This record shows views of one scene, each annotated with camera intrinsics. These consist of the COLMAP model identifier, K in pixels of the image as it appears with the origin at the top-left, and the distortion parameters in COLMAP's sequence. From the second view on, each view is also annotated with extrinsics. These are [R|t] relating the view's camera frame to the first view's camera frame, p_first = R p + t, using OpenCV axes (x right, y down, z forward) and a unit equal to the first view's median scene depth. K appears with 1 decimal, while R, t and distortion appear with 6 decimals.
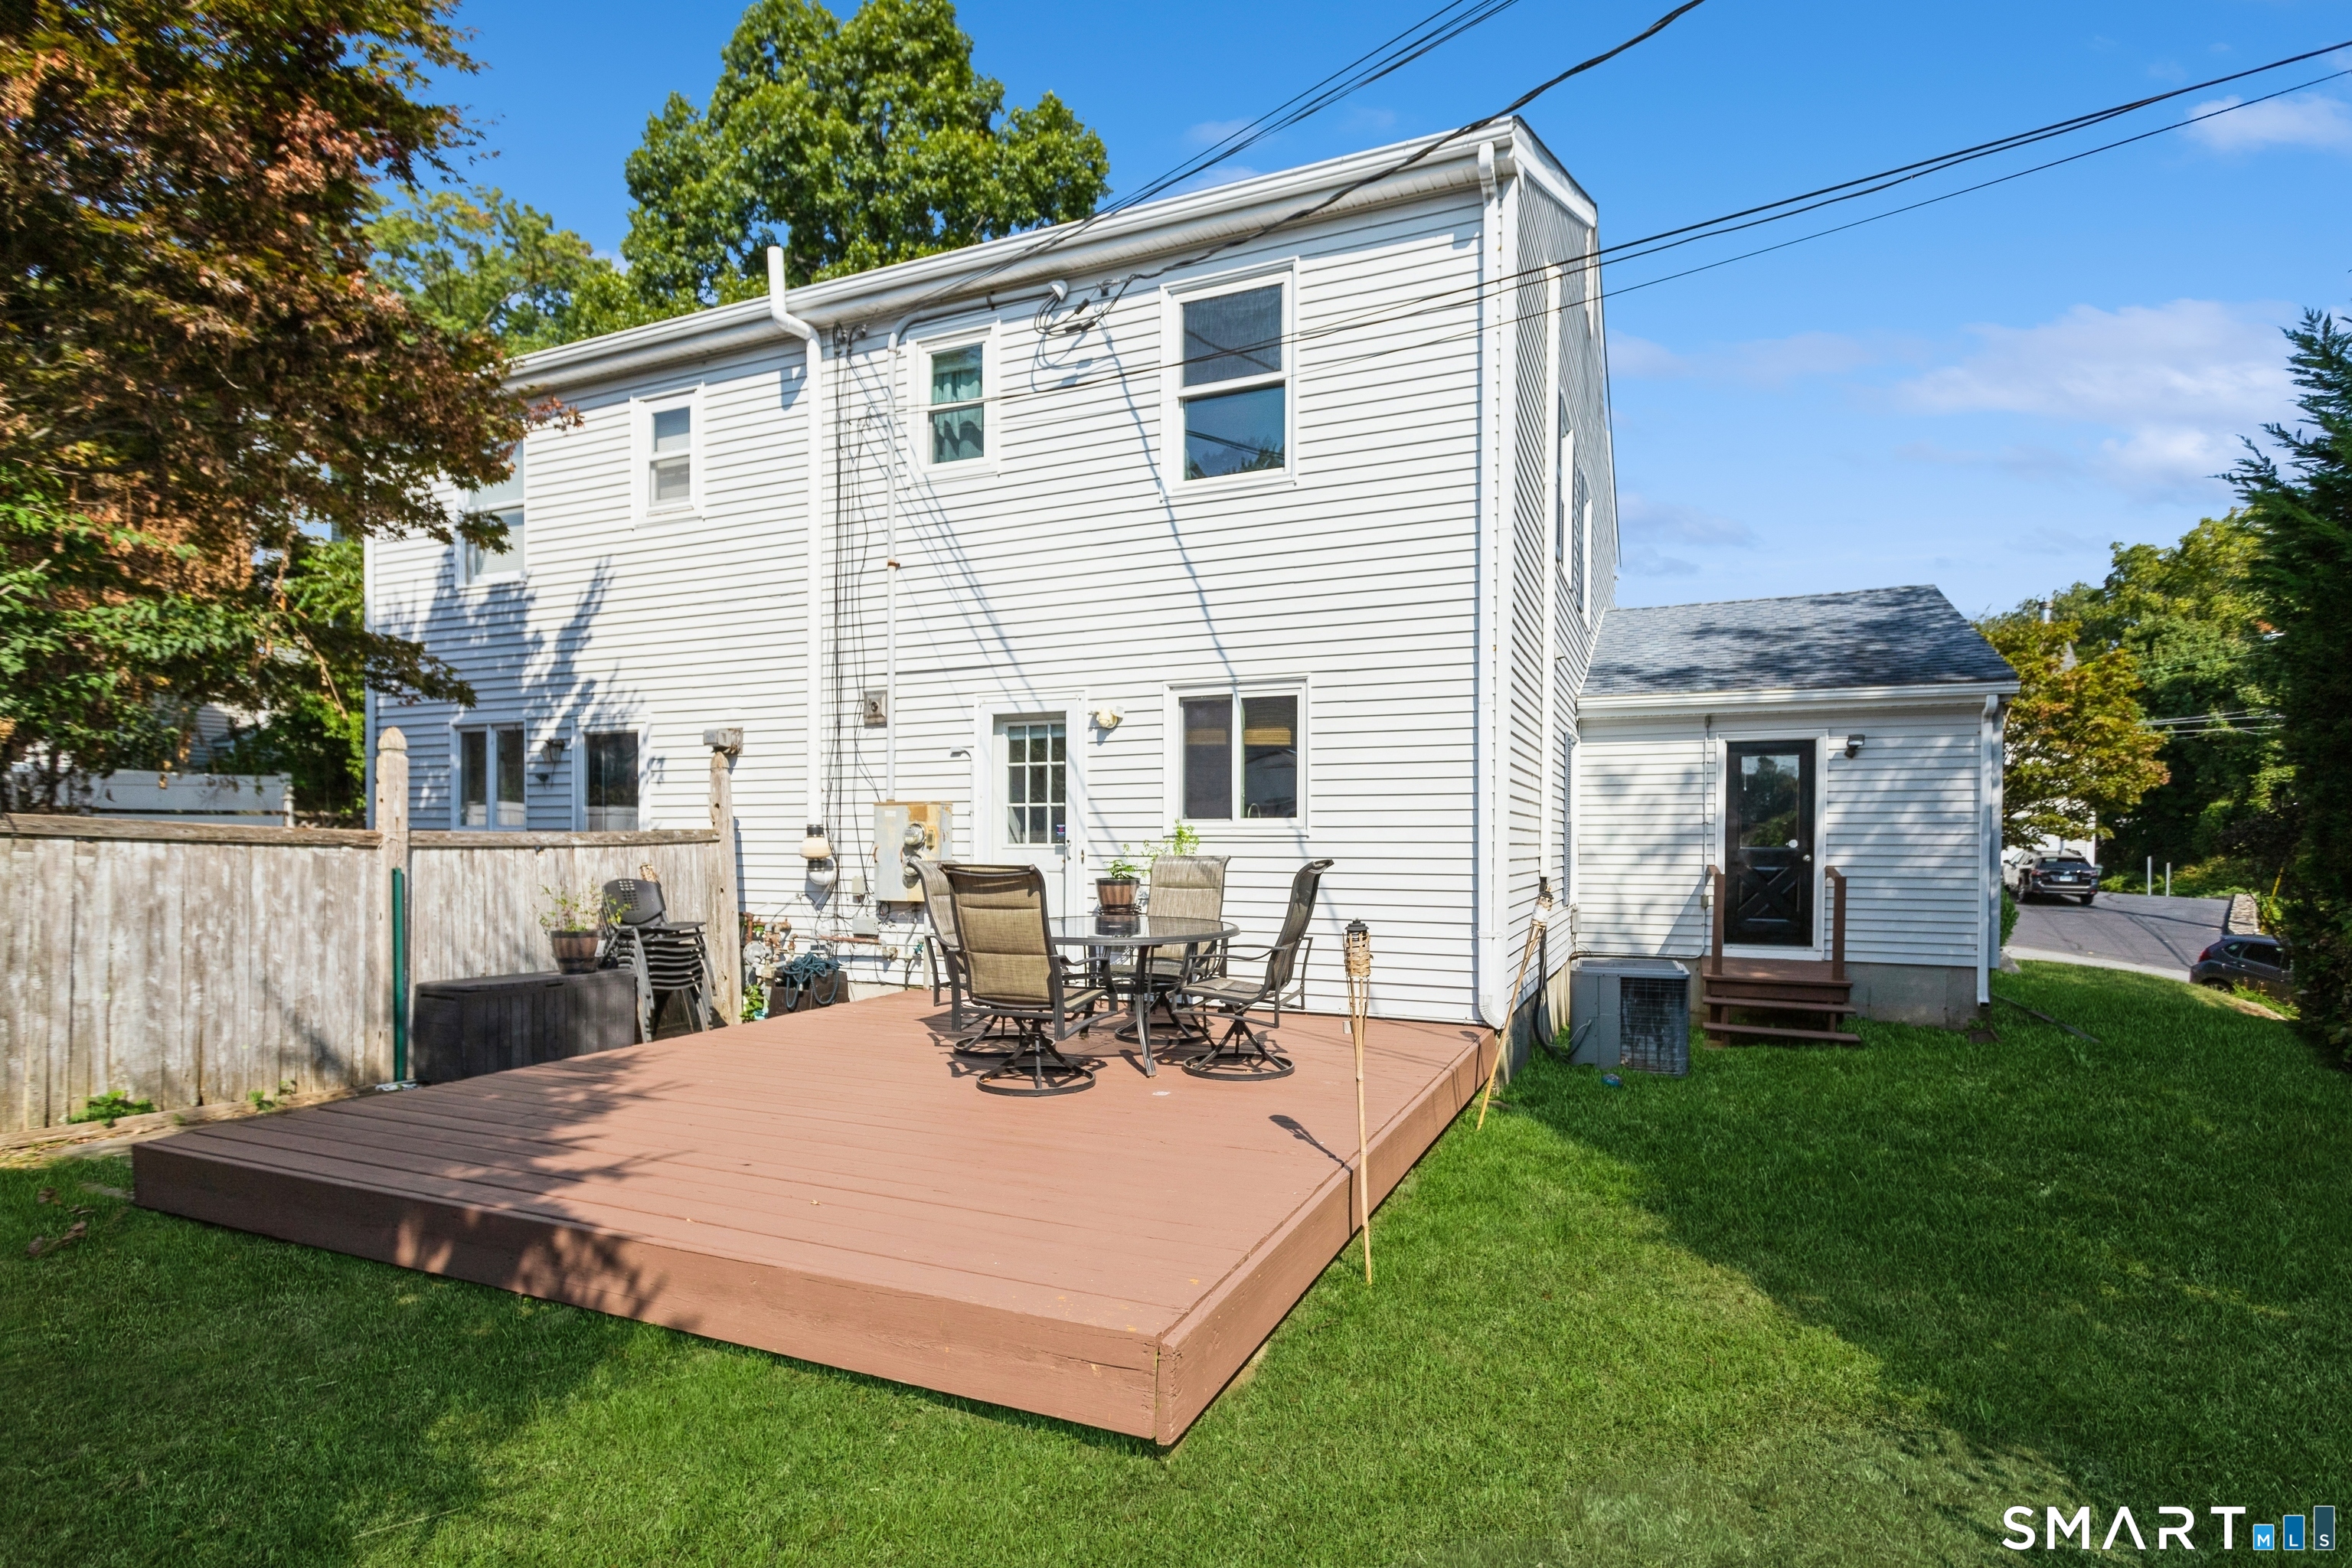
lens RADIAL K [[1133.7, 0, 1178.6], [0, 1133.7, 826.7], [0, 0, 1]] dist [0.001148, 0.001139]
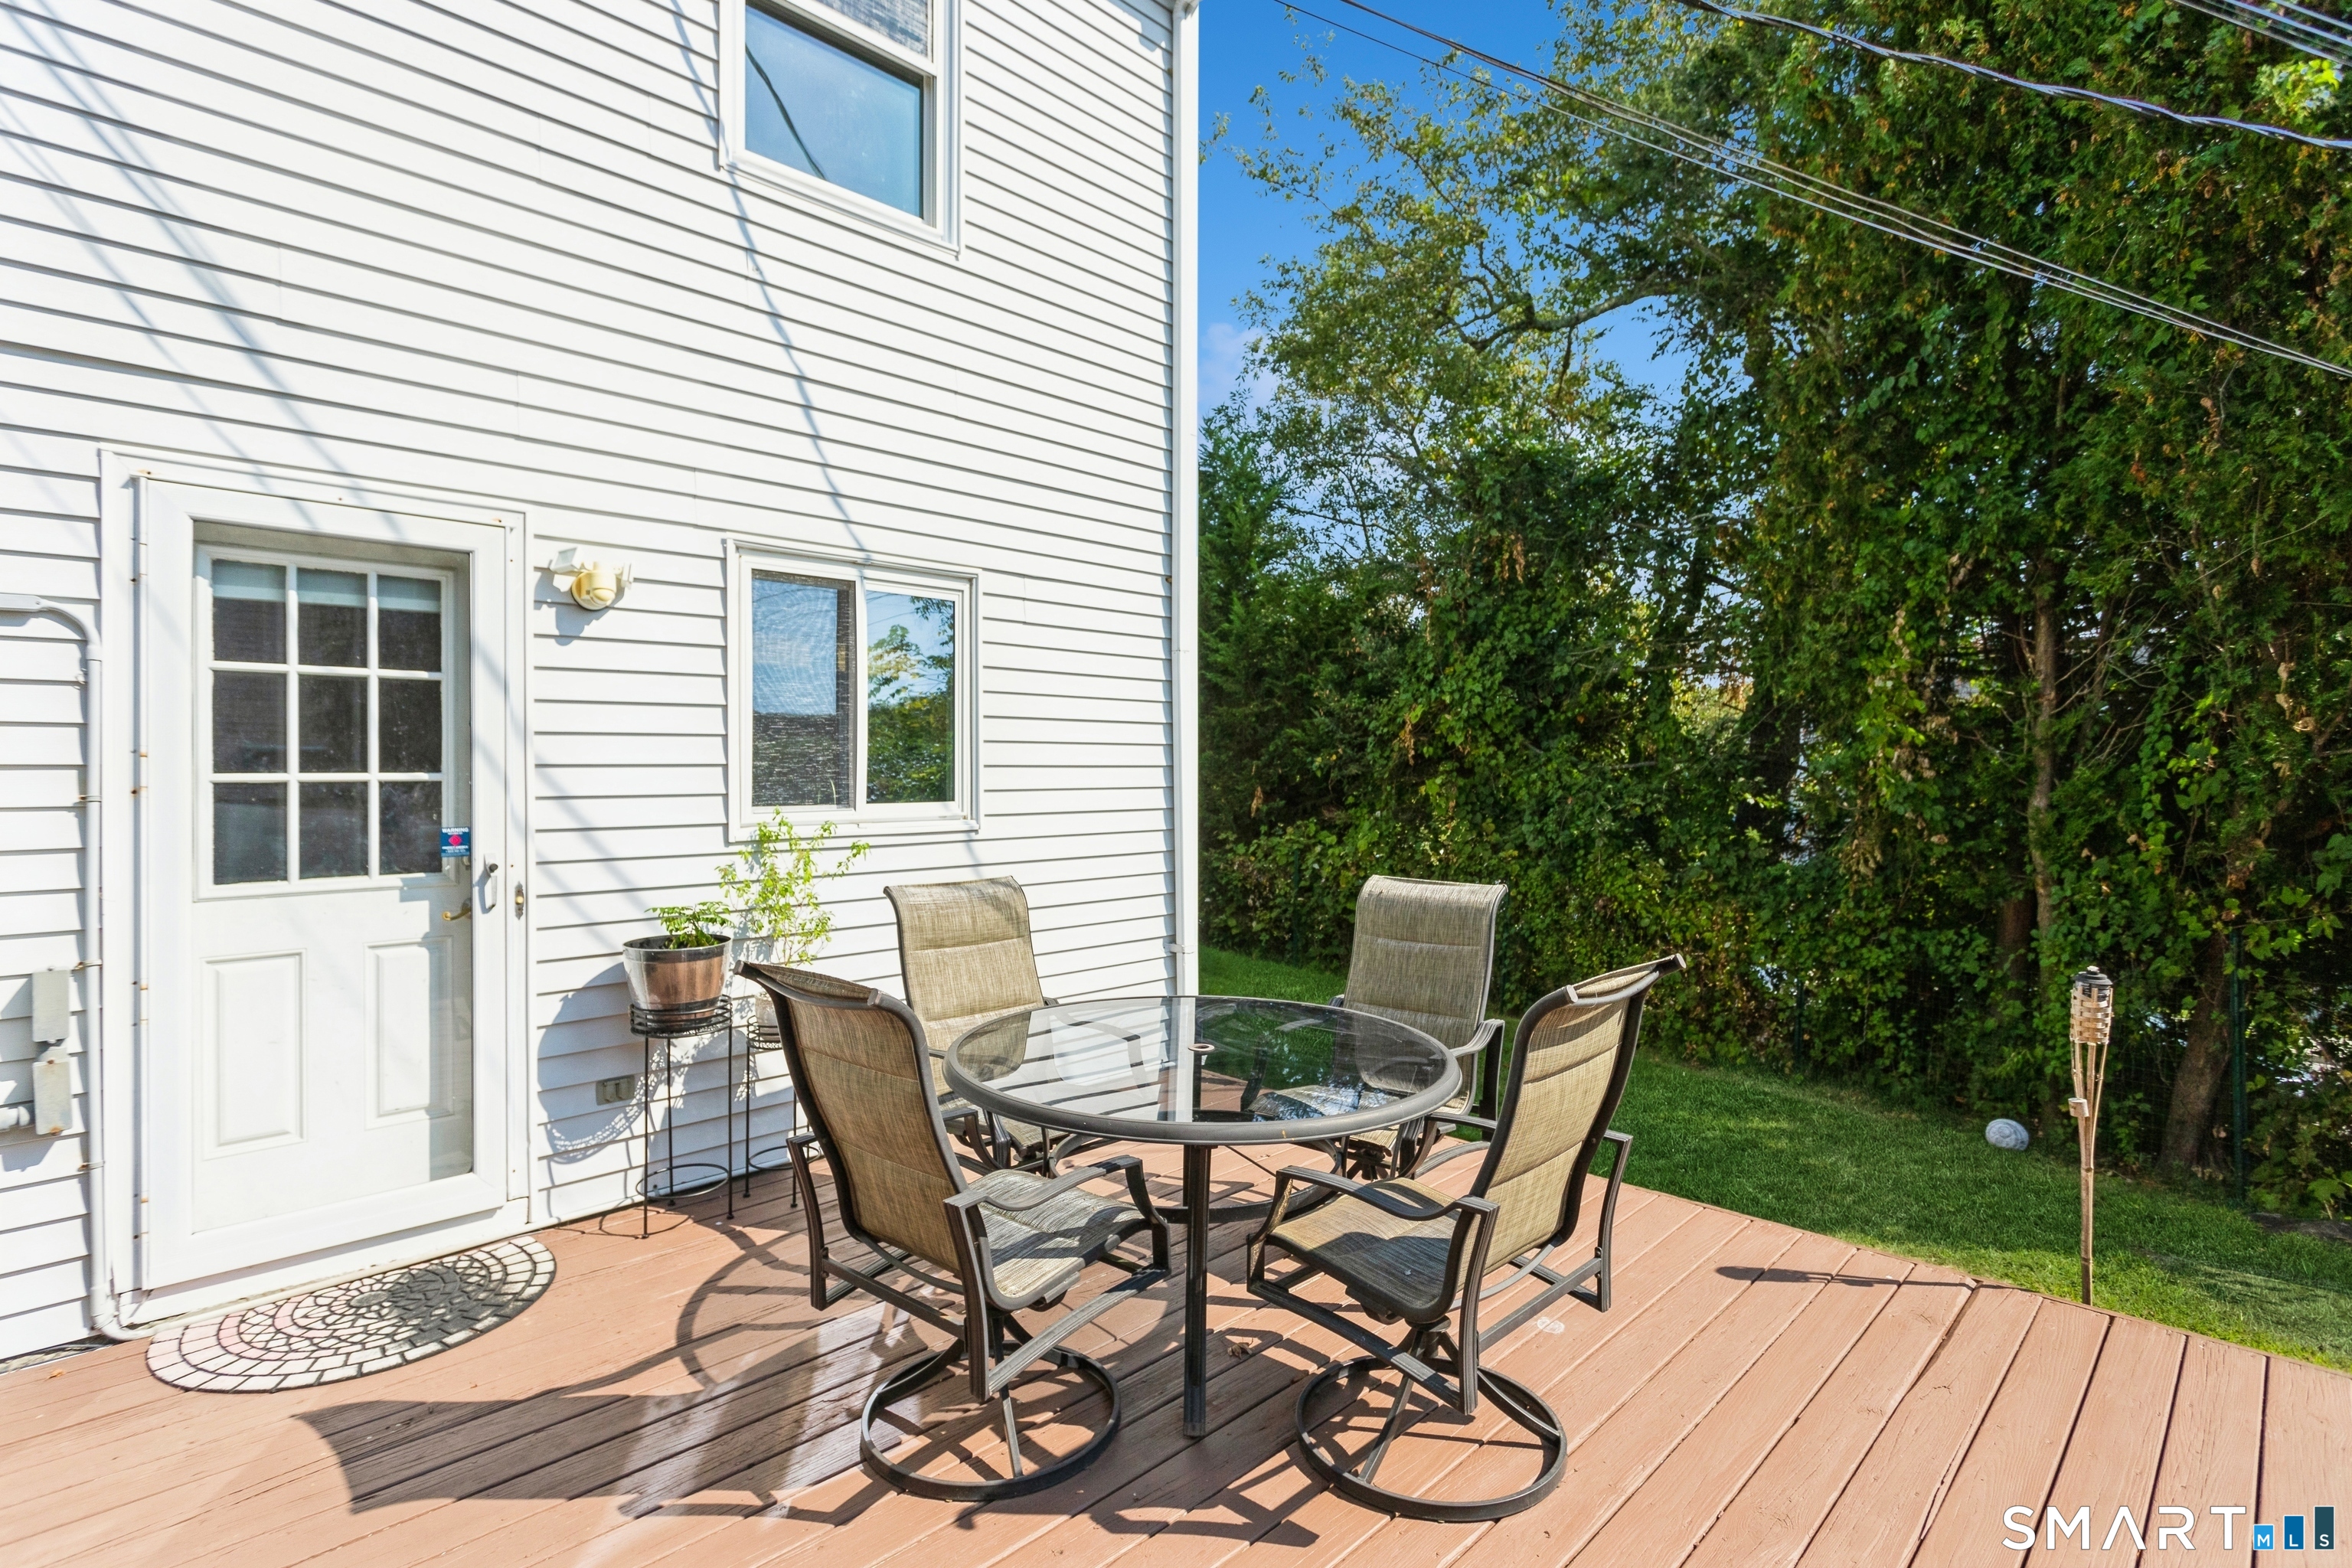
lens RADIAL K [[1123.7, 0, 1168.5], [0, 1123.7, 755.8], [0, 0, 1]] dist [0.001715, 0.000235]
pose [[0.374524, 0.008912, 0.927174, -0.383012], [-0.008422, 0.999945, -0.006209, -0.027206], [-0.927179, -0.005483, 0.374579, 0.610440]]
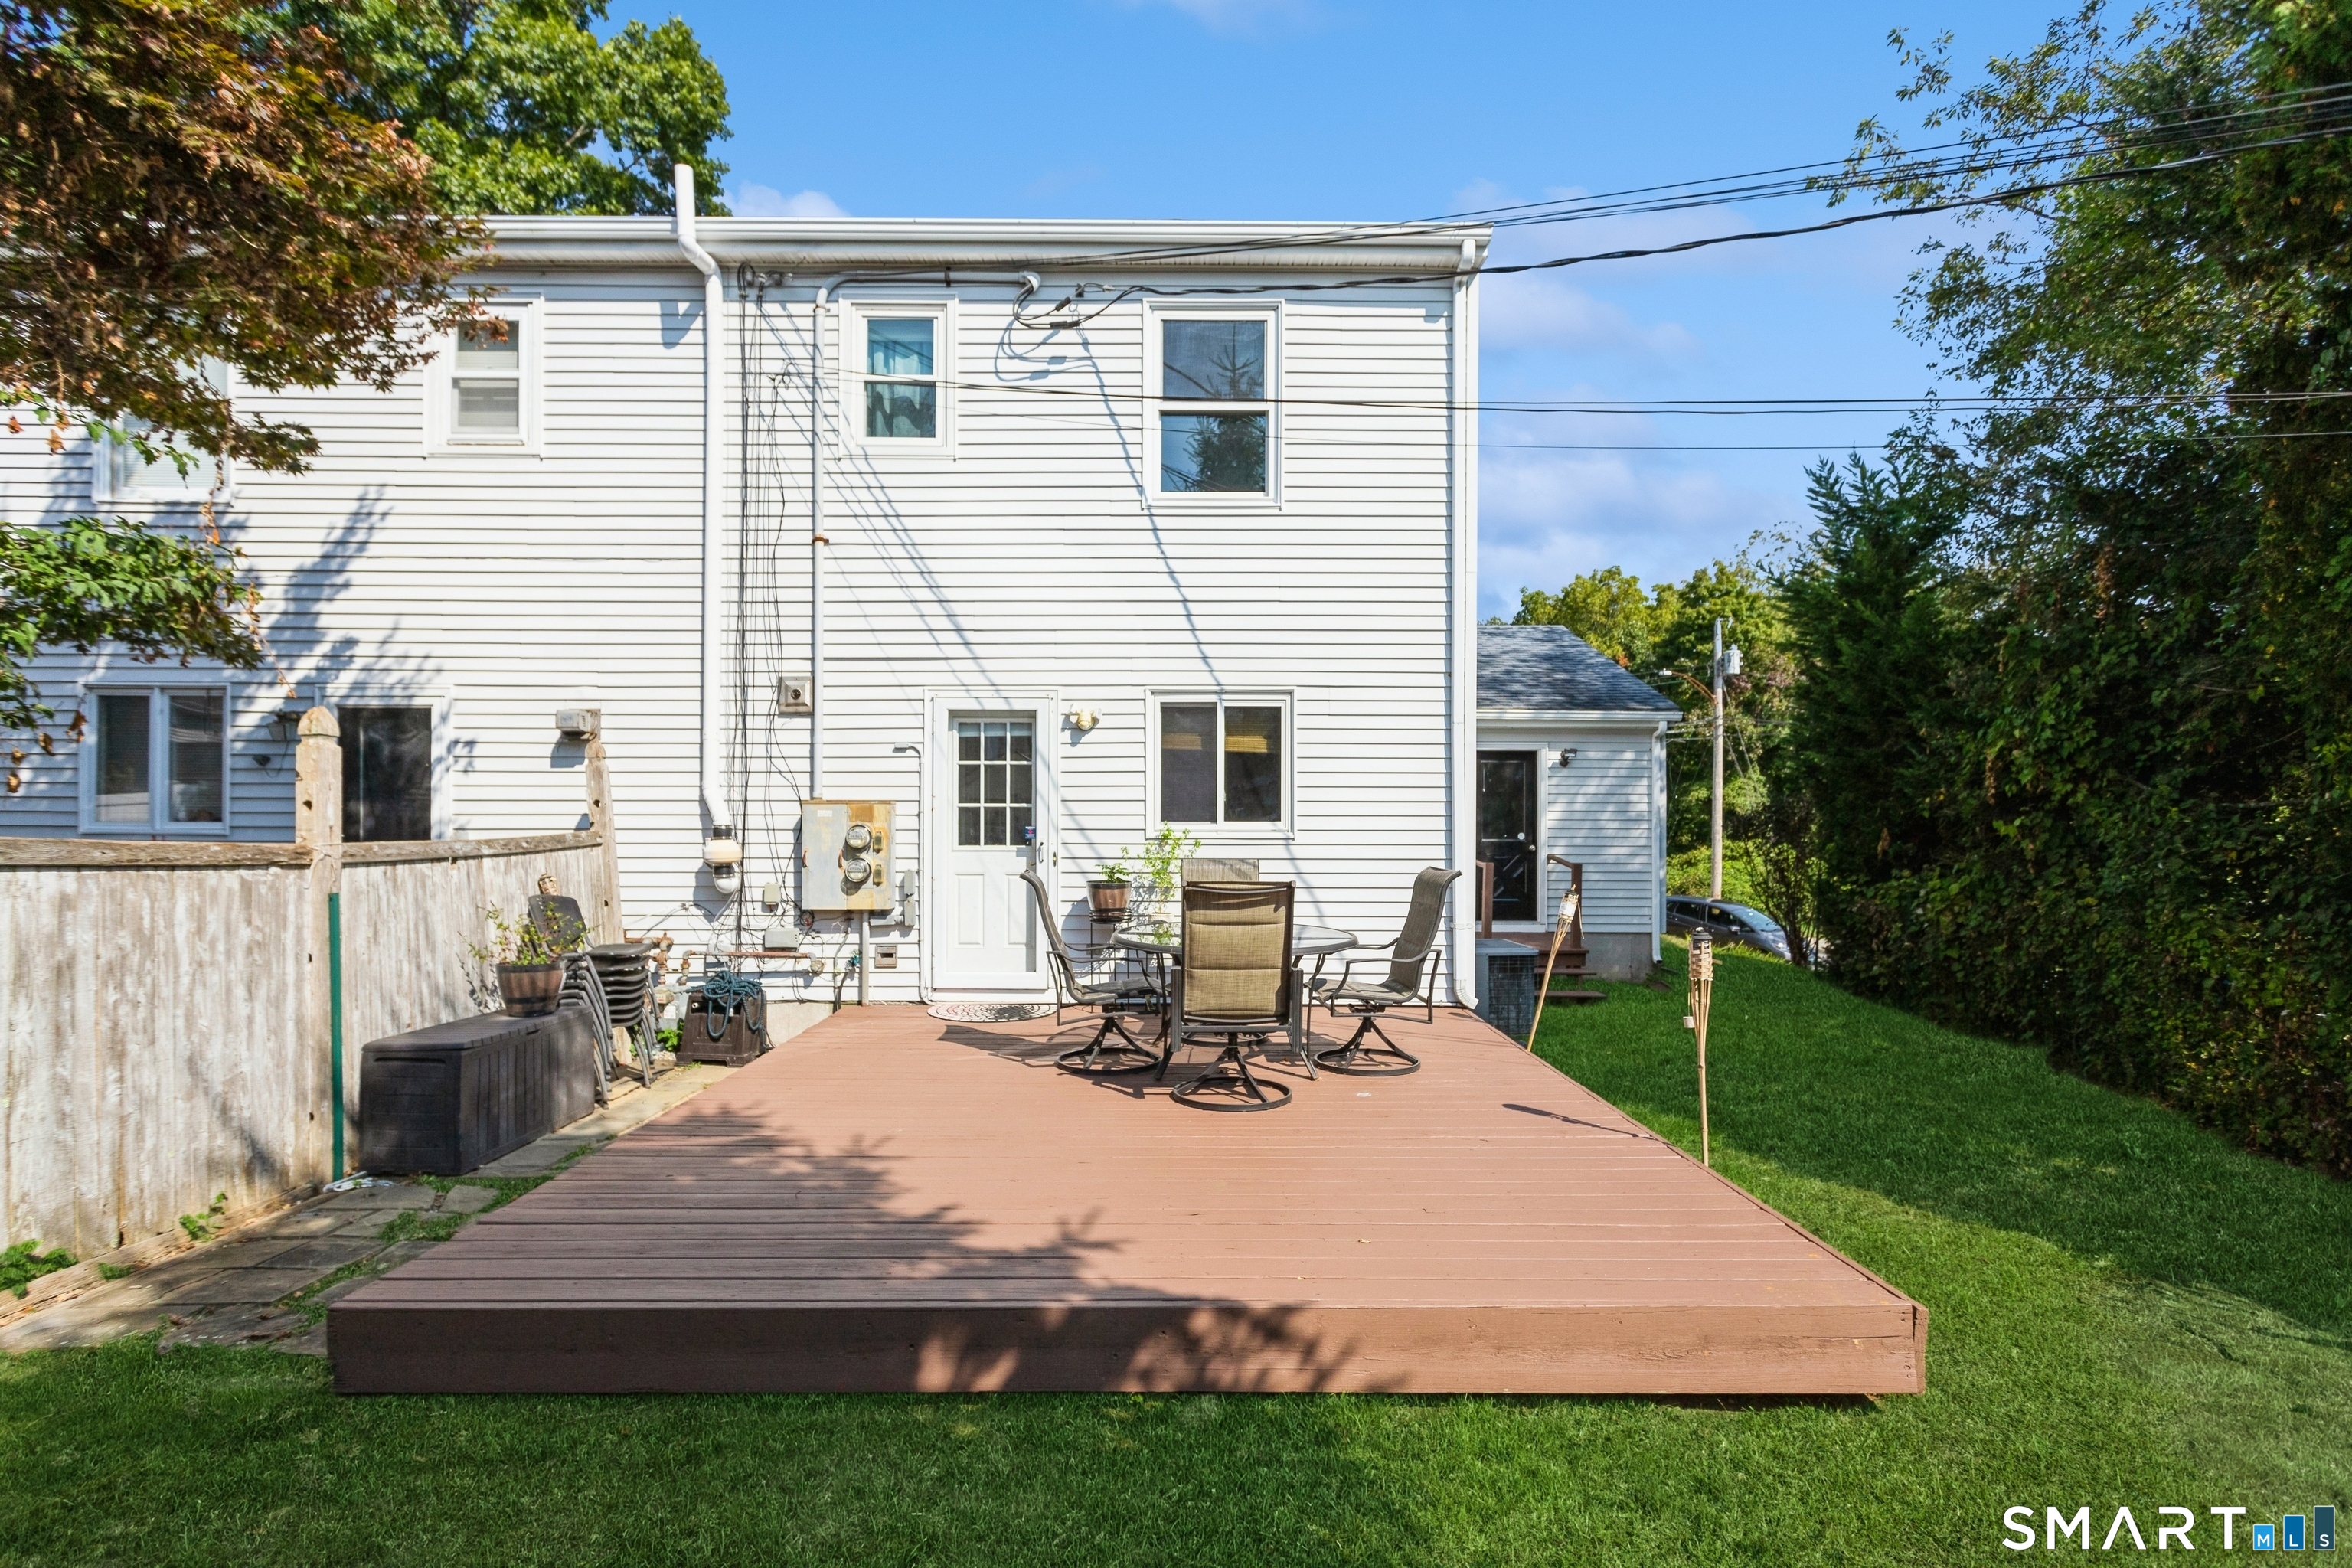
lens RADIAL K [[1113.0, 0, 1169.4], [0, 1113.0, 783.8], [0, 0, 1]] dist [0.001566, 0.000903]
pose [[0.917611, 0.013601, 0.397246, -0.374455], [-0.005814, 0.999767, -0.020799, -0.019125], [-0.397437, 0.016776, 0.917476, 0.075389]]
